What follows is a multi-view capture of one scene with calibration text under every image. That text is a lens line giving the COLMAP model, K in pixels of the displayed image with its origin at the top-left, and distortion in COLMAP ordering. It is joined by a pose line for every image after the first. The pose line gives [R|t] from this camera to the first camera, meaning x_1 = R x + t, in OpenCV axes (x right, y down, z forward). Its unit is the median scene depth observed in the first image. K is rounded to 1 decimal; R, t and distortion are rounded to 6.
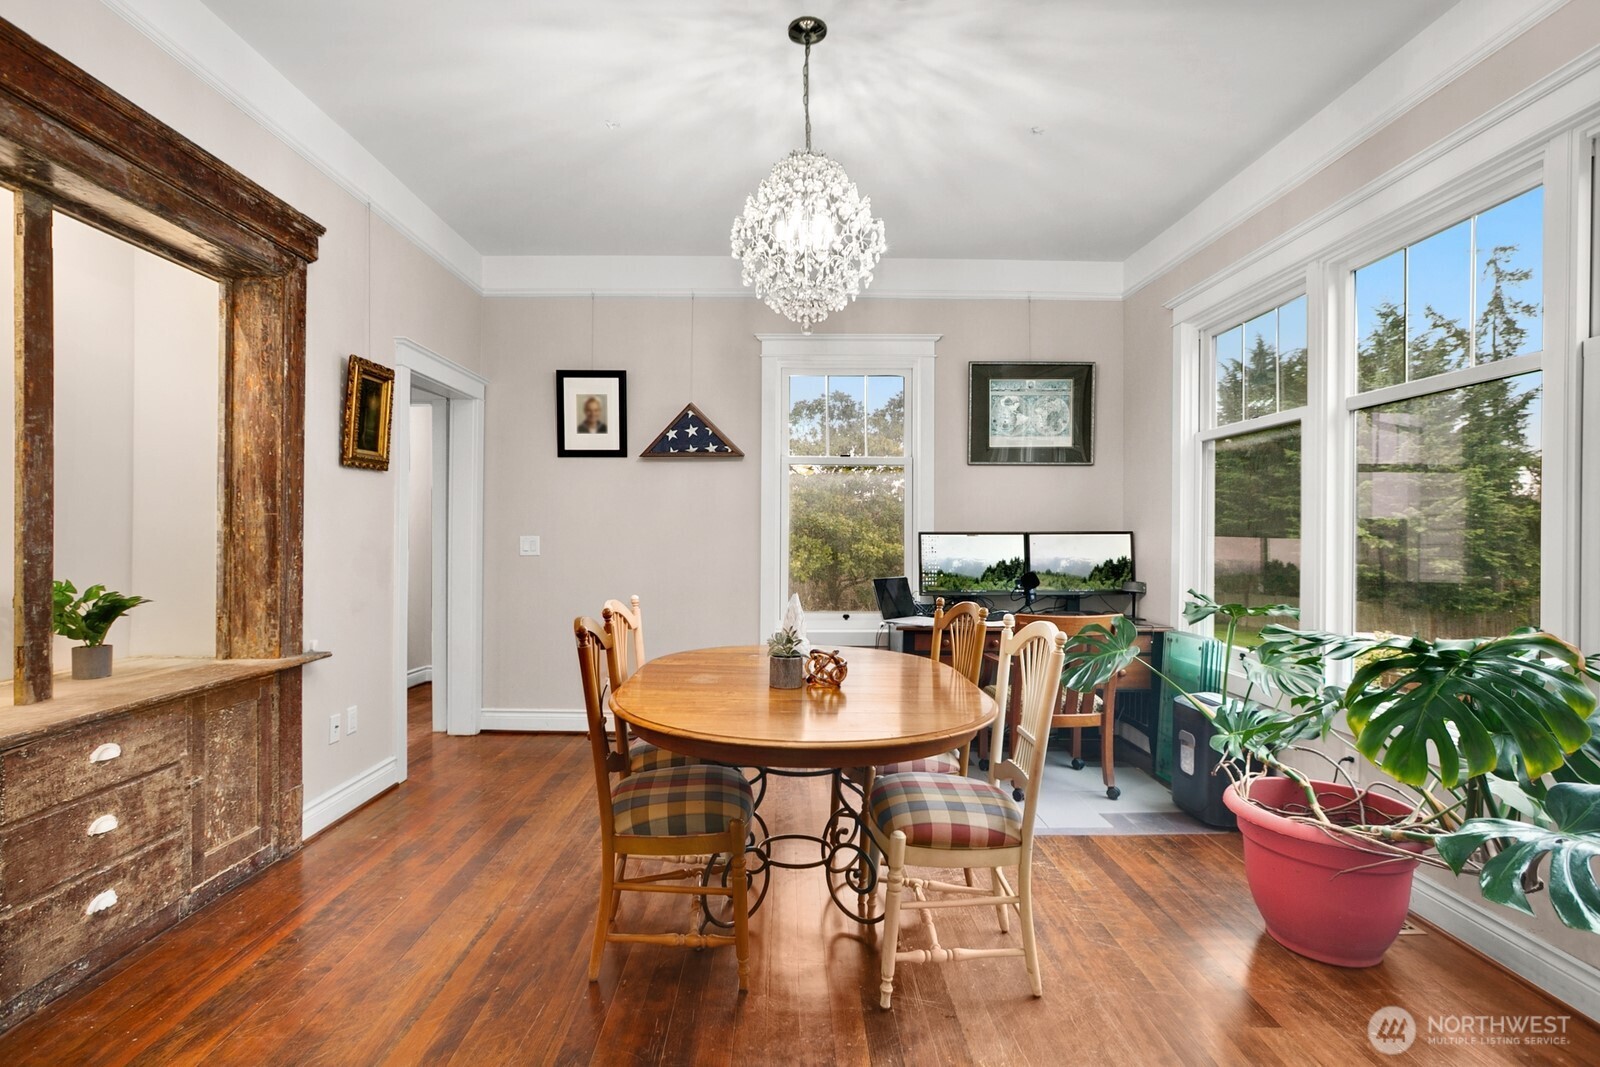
lens RADIAL K [[778.2, 0, 802.4], [0, 778.2, 532.9], [0, 0, 1]] dist [-0.022134, 0.015967]
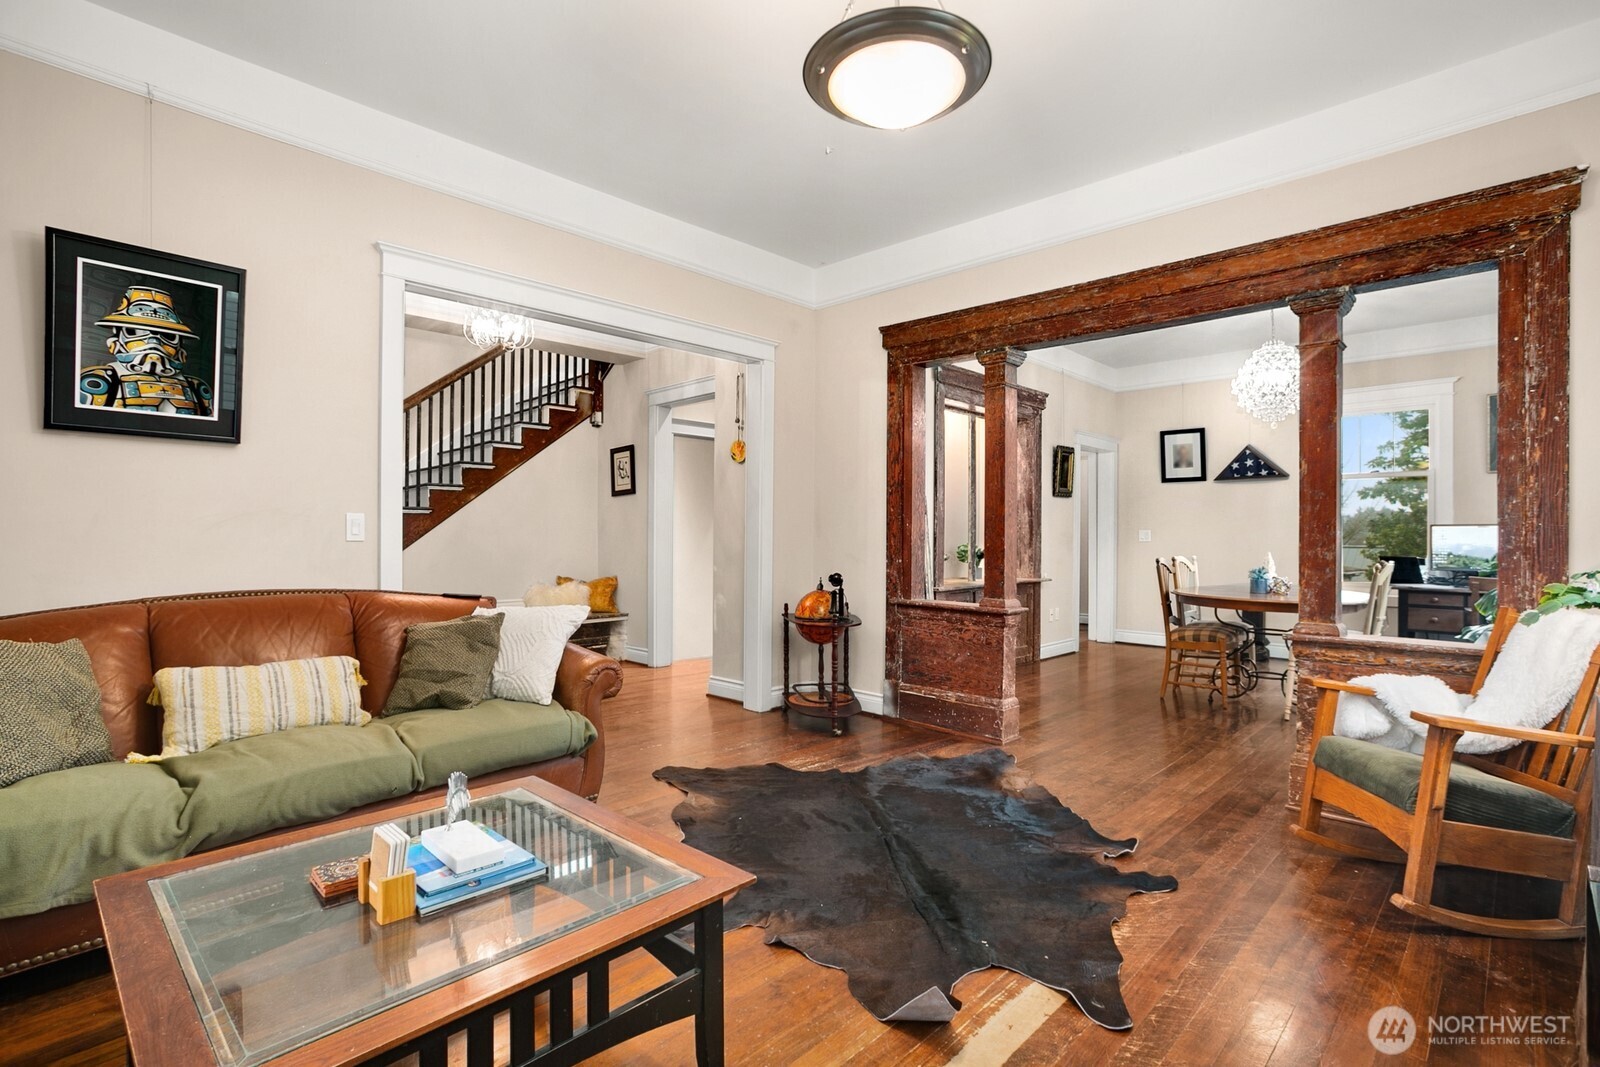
lens RADIAL K [[778.2, 0, 797.5], [0, 778.2, 534.5], [0, 0, 1]] dist [-0.022134, 0.015967]
pose [[0.715024, -0.003028, -0.699094, 0.302482], [-0.000422, 0.999989, -0.004762, 0.023163], [0.699100, 0.003700, 0.715014, -0.771583]]
